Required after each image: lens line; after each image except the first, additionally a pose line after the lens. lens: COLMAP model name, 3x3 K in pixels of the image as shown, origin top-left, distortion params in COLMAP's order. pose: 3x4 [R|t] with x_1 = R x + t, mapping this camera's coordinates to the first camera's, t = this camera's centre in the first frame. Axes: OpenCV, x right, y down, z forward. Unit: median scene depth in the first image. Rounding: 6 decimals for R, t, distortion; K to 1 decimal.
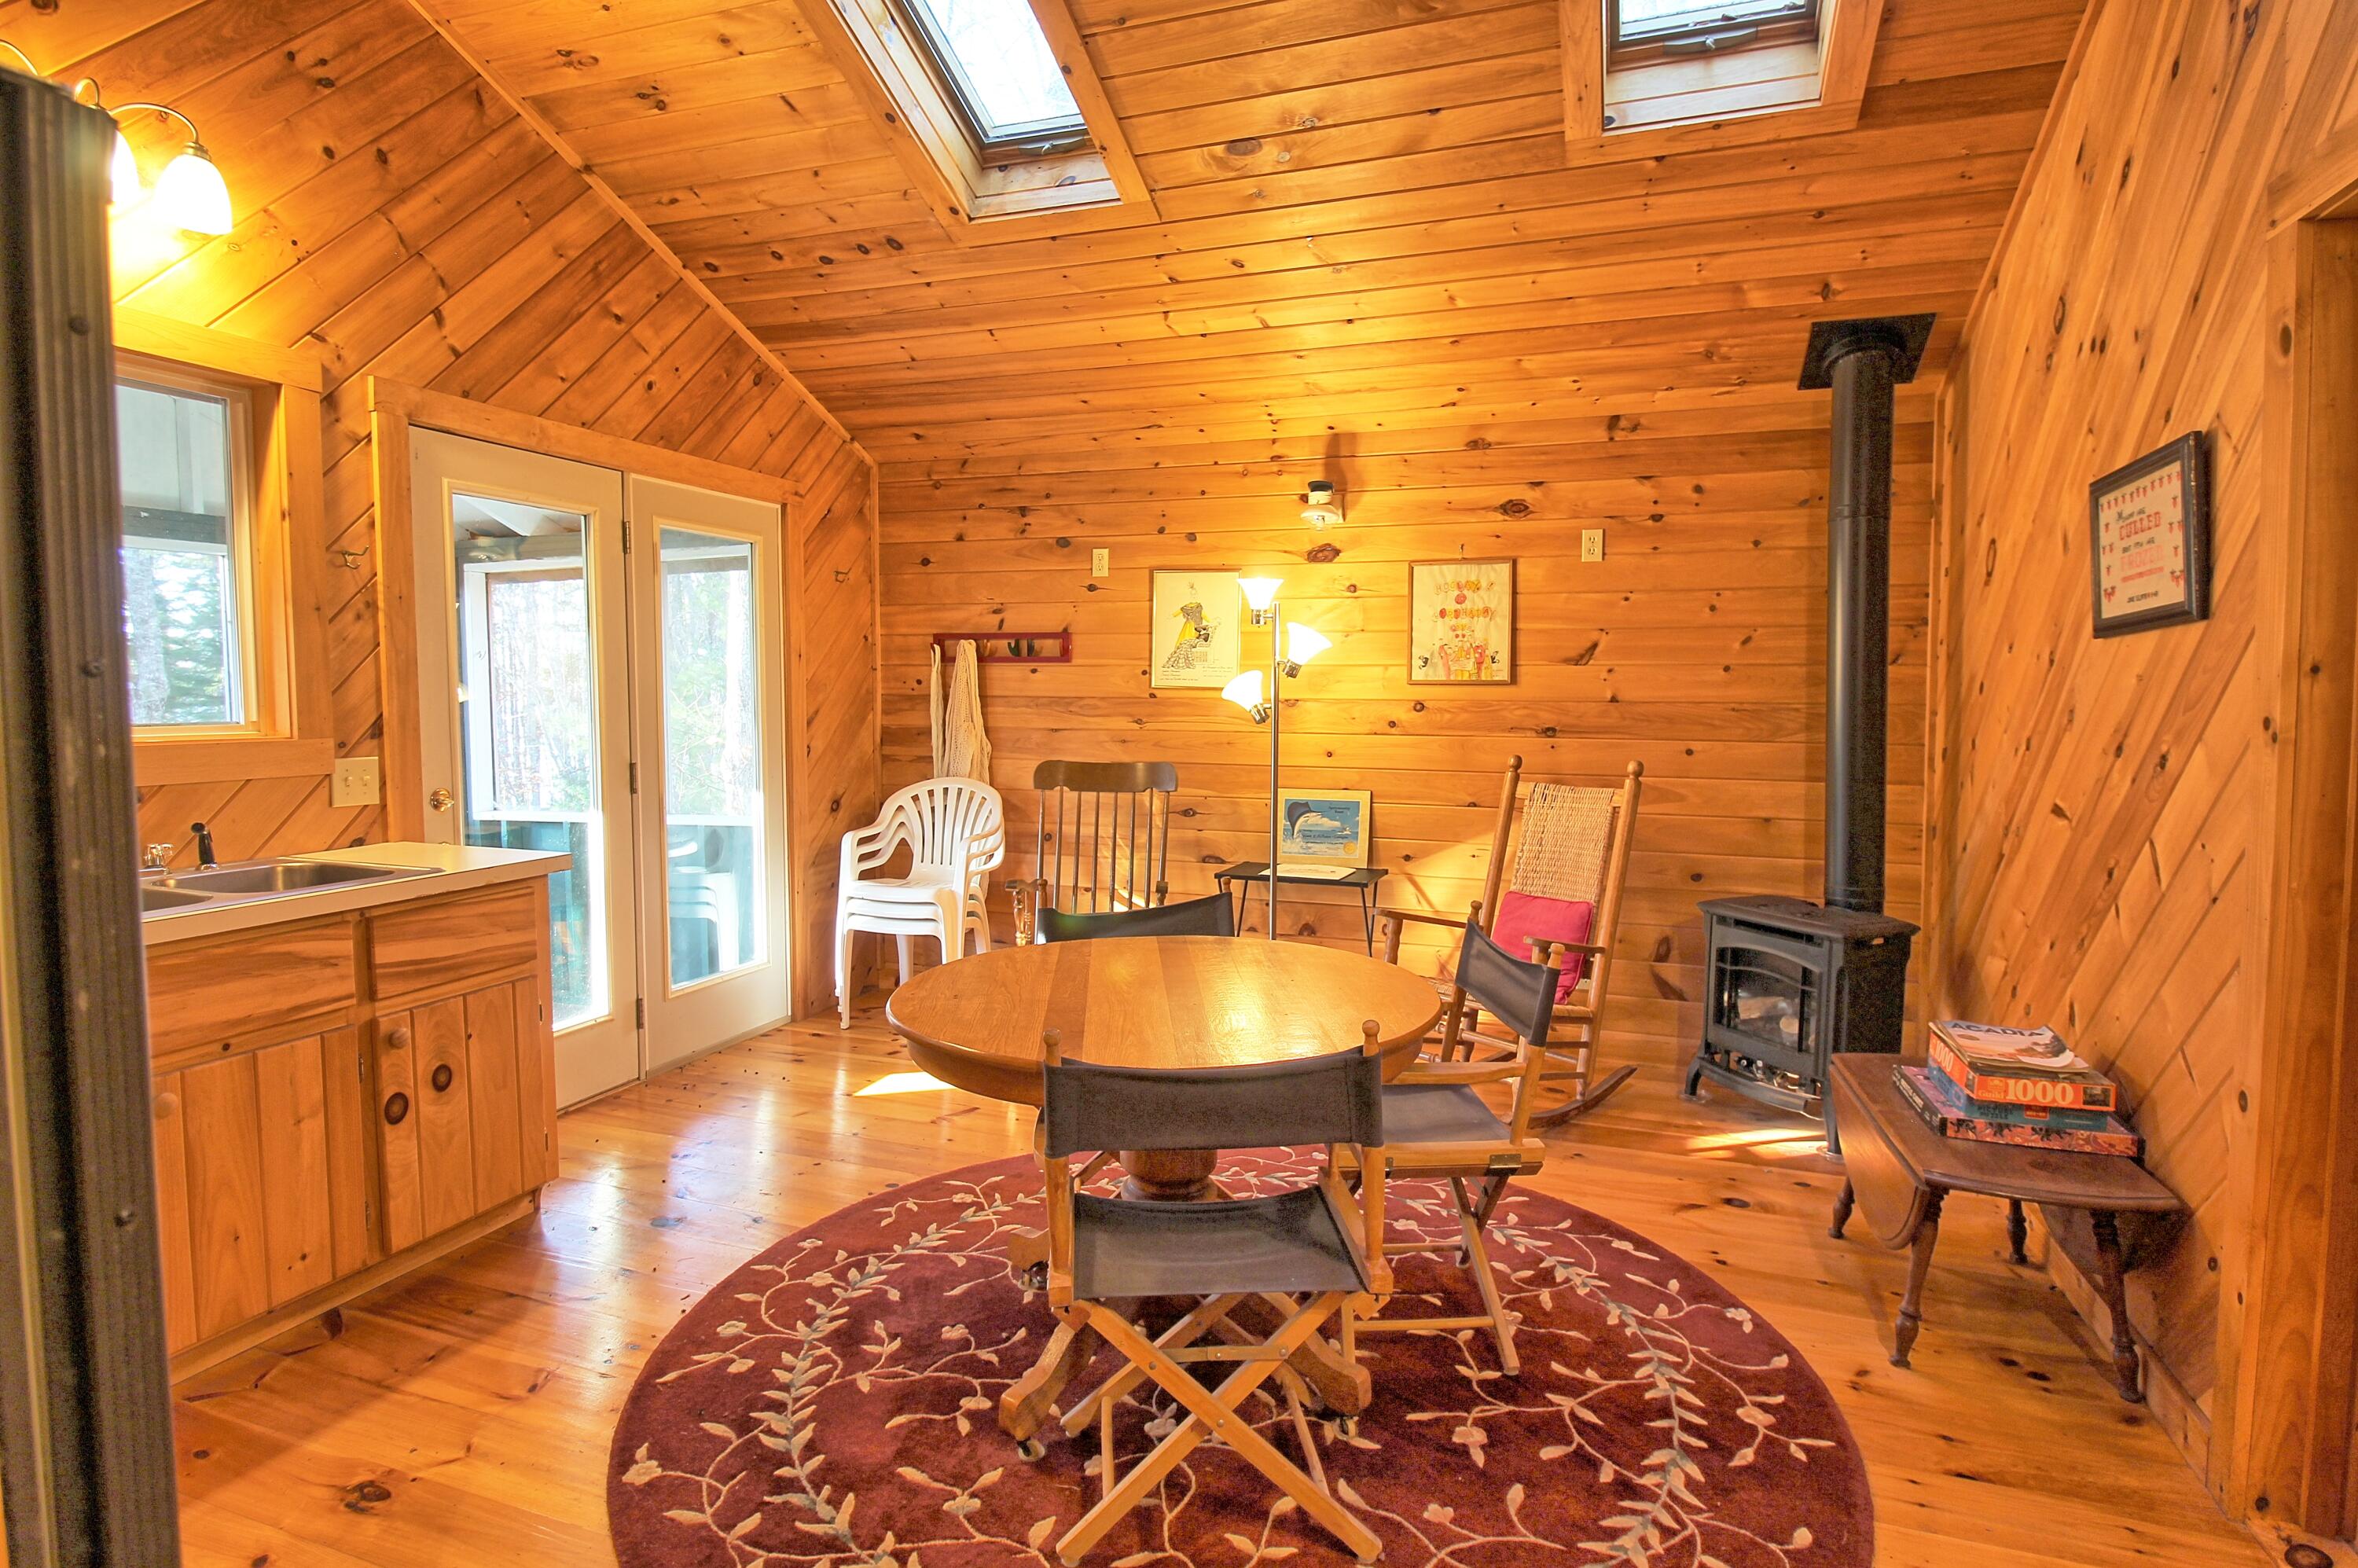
lens RADIAL K [[1191.5, 0, 1187.6], [0, 1191.5, 774.5], [0, 0, 1]] dist [-0.016535, -0.001609]
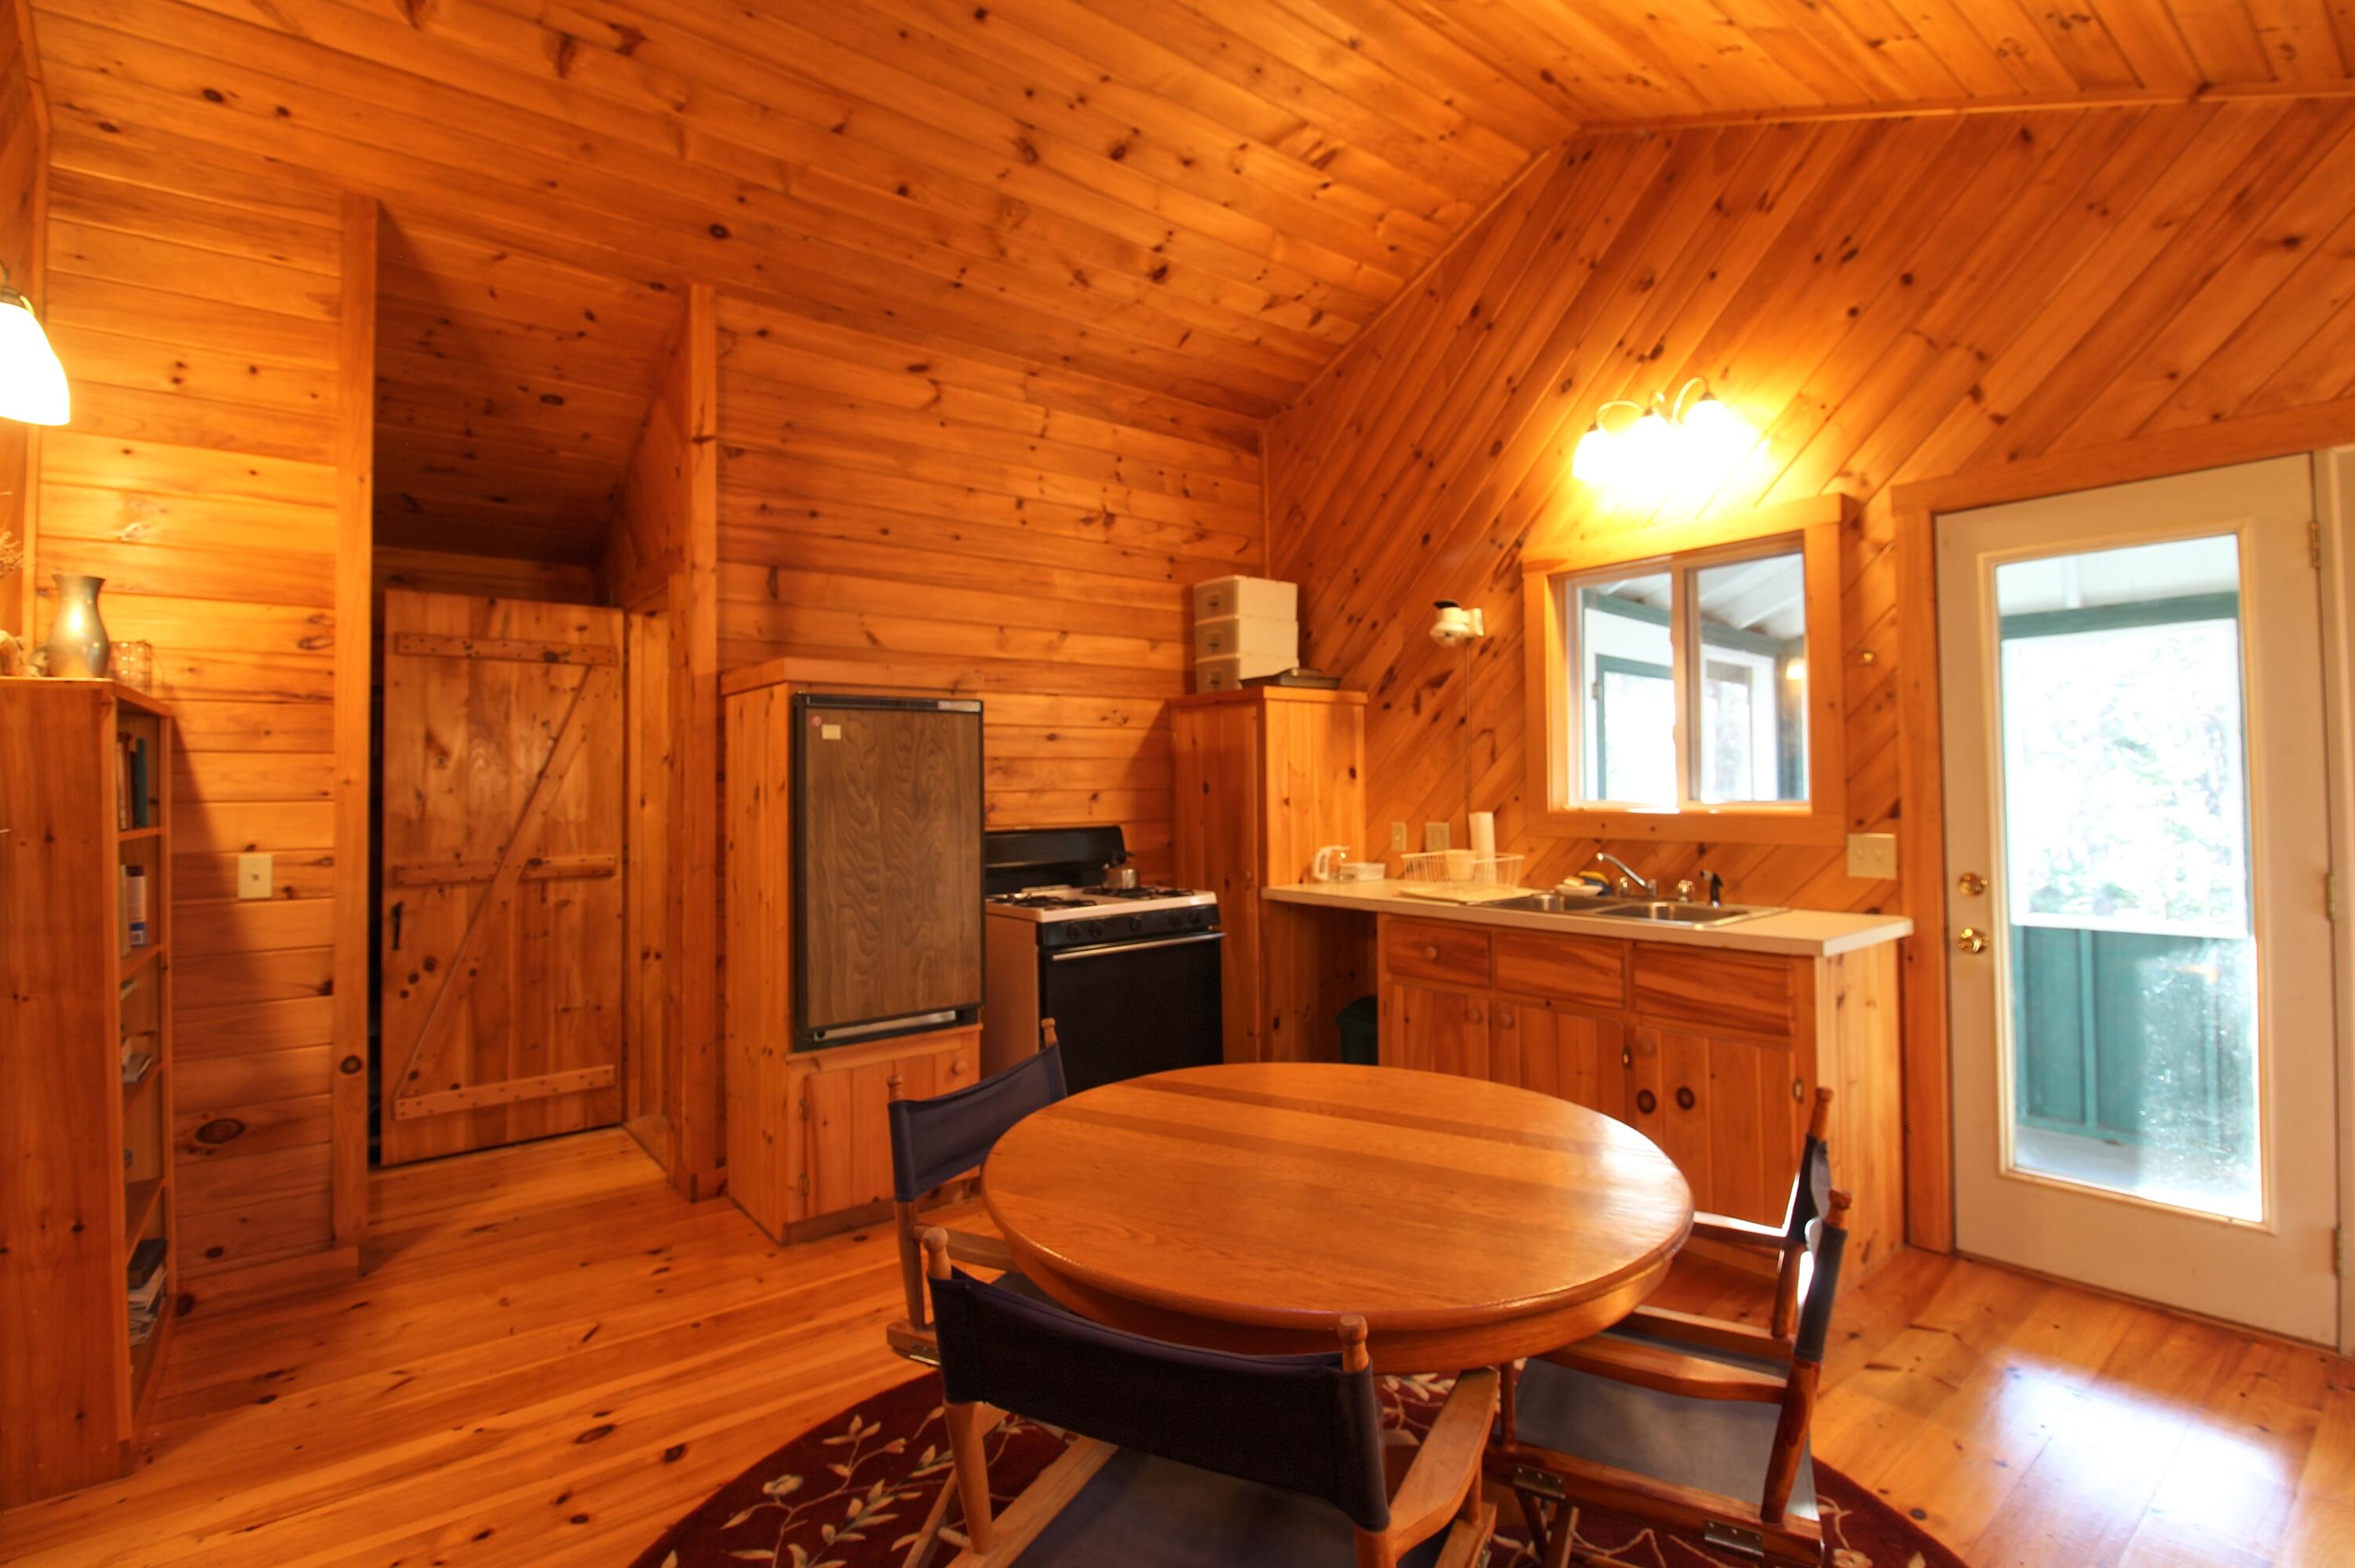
lens RADIAL K [[1087.7, 0, 1198.4], [0, 1087.7, 768.5], [0, 0, 1]] dist [-0.000065, -0.011839]
pose [[-0.526924, -0.008240, -0.849873, 0.344993], [-0.047826, 0.998656, 0.019970, -0.046120], [0.848566, 0.051169, -0.526610, 0.691524]]
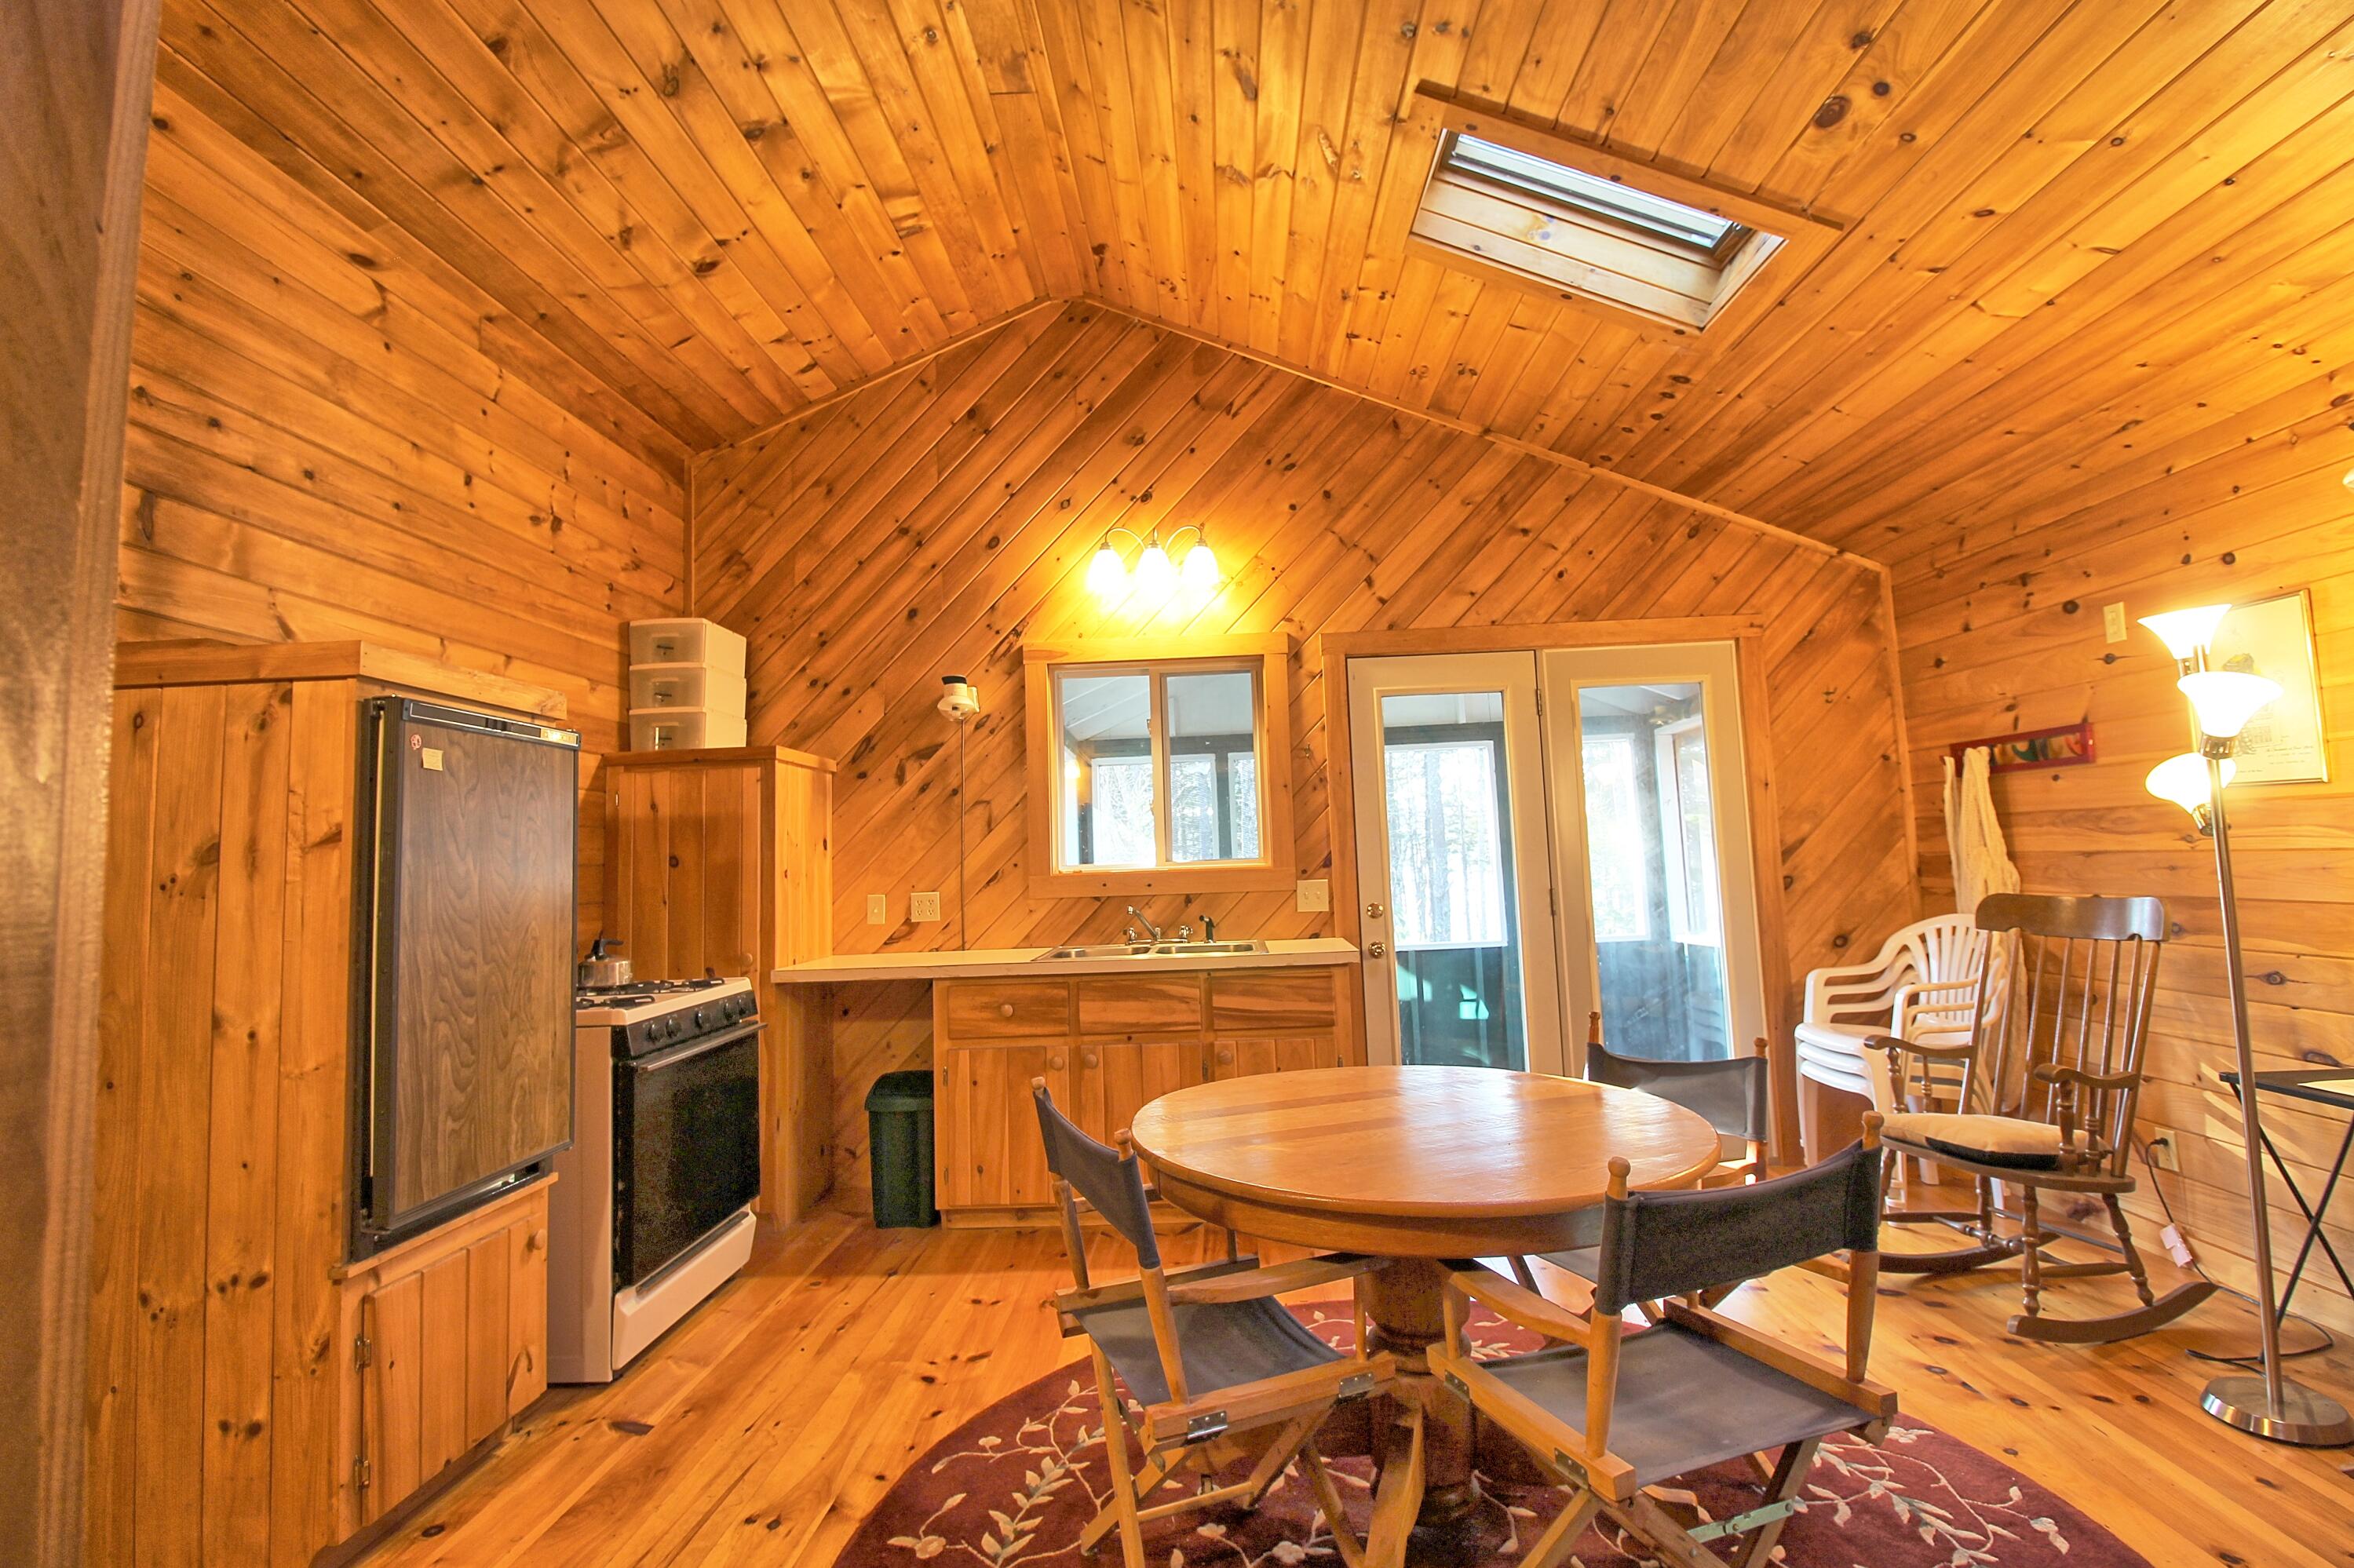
lens RADIAL K [[1087.3, 0, 1183.7], [0, 1087.3, 776.1], [0, 0, 1]] dist [-0.000065, -0.011839]
pose [[0.293025, -0.090060, -0.951854, 0.418397], [-0.031249, 0.994120, -0.103679, 0.002004], [0.955594, 0.060125, 0.288488, 0.294309]]
